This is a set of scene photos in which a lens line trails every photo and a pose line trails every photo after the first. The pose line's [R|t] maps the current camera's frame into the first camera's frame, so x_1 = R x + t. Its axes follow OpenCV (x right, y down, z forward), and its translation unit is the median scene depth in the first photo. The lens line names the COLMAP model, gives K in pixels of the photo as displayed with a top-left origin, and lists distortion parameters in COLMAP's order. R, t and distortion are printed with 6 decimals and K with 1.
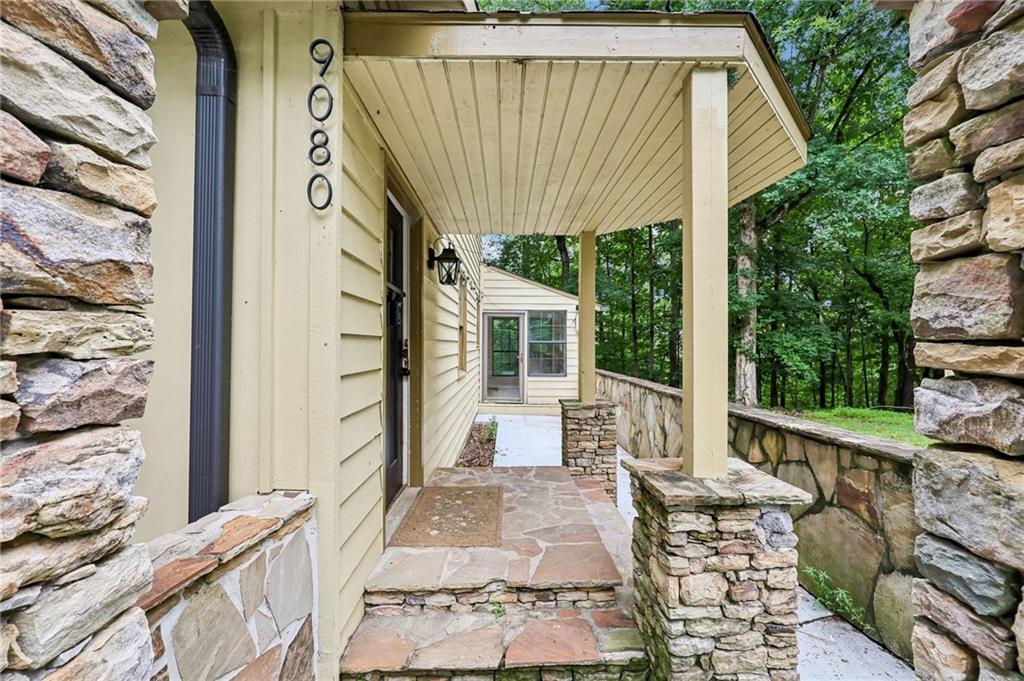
lens RADIAL K [[407.8, 0, 513.5], [0, 407.8, 339.1], [0, 0, 1]] dist [-0.009968, 0.000239]
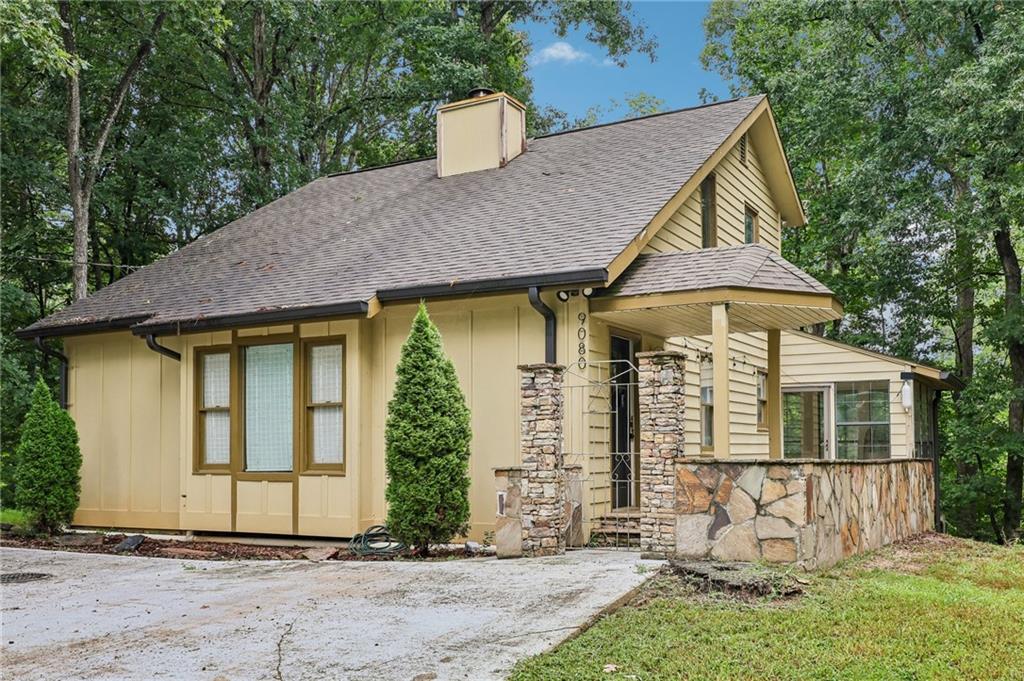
lens RADIAL K [[946.6, 0, 553.2], [0, 946.6, 413.3], [0, 0, 1]] dist [0.002456, 0.000000]
pose [[0.884973, -0.023368, -0.465055, 0.392257], [0.012262, 0.999563, -0.026893, 0.028668], [0.465480, 0.018097, 0.884873, -0.804335]]
